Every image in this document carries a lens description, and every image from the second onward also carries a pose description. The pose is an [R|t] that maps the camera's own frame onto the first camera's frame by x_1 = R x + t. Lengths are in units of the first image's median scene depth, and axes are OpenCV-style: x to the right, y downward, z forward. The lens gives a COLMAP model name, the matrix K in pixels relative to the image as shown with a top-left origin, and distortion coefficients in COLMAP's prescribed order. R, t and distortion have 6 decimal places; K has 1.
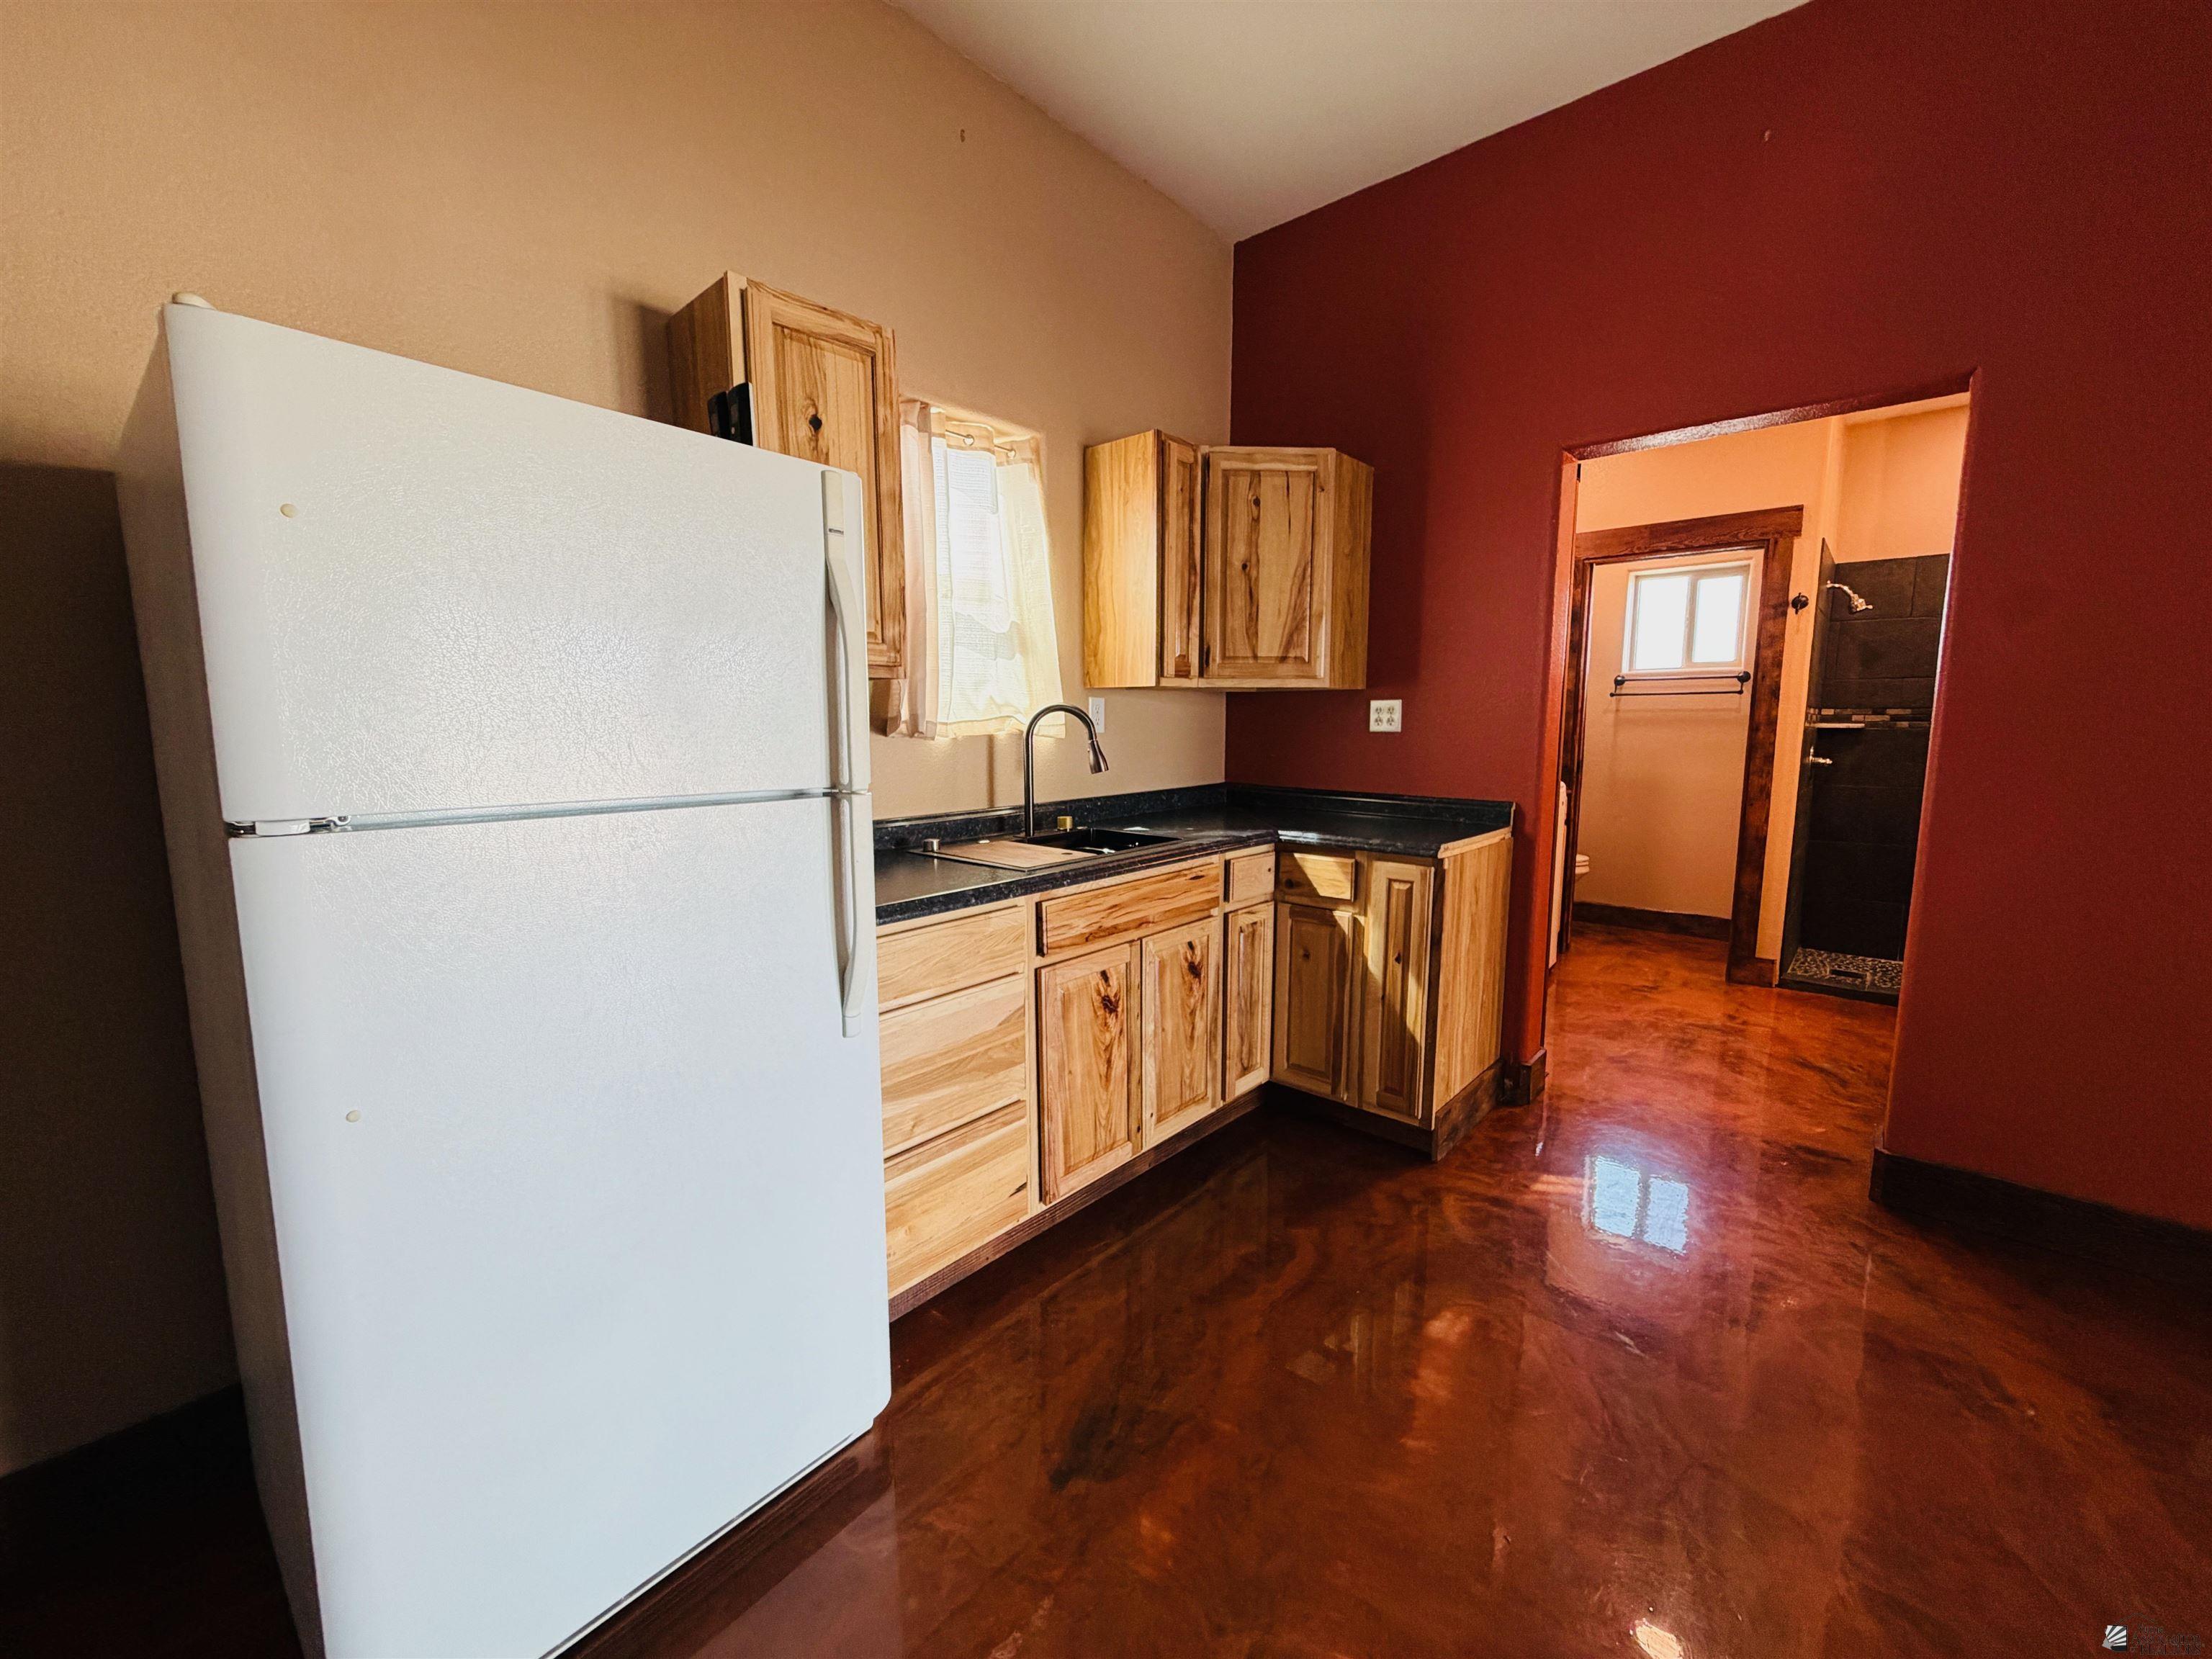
lens RADIAL K [[886.6, 0, 1105.3], [0, 886.6, 829.2], [0, 0, 1]] dist [0.000169, -0.000029]
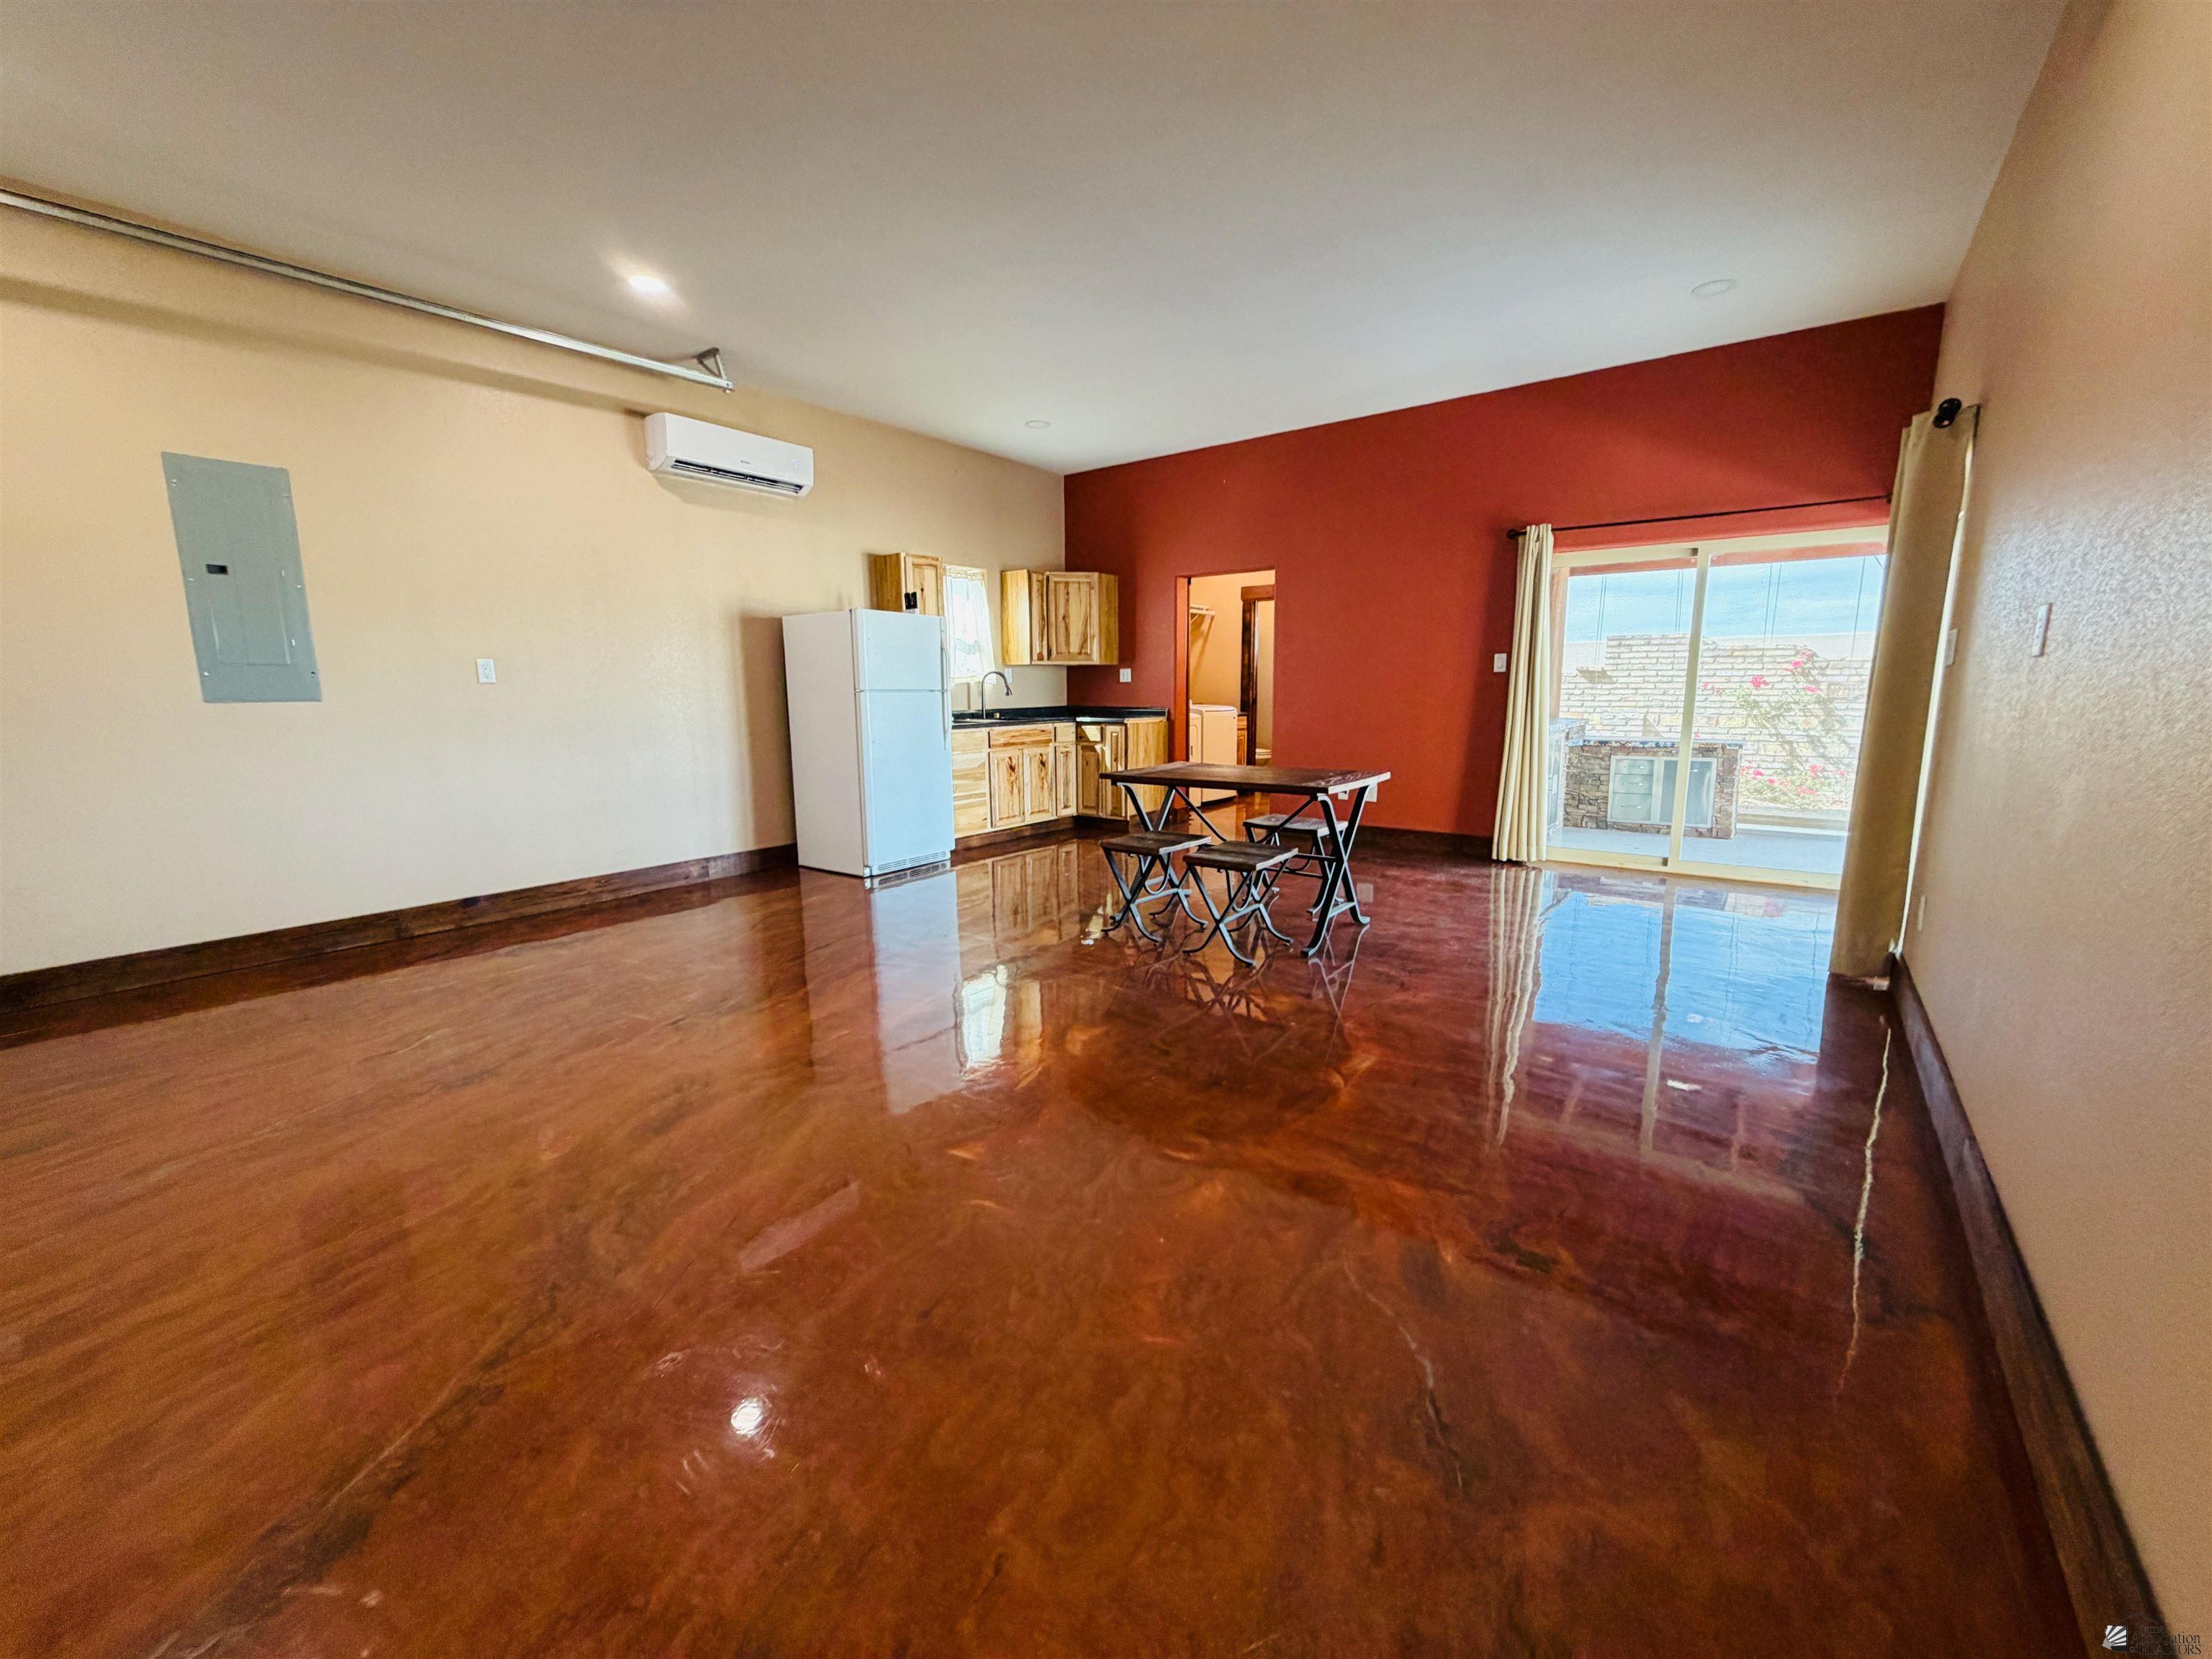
lens RADIAL K [[886.6, 0, 1101.4], [0, 886.6, 835.3], [0, 0, 1]] dist [0.000169, -0.000029]
pose [[0.997406, -0.017828, 0.069734, 0.074031], [0.014976, 0.999039, 0.041200, 0.240984], [-0.070401, -0.040049, 0.996714, -1.654509]]
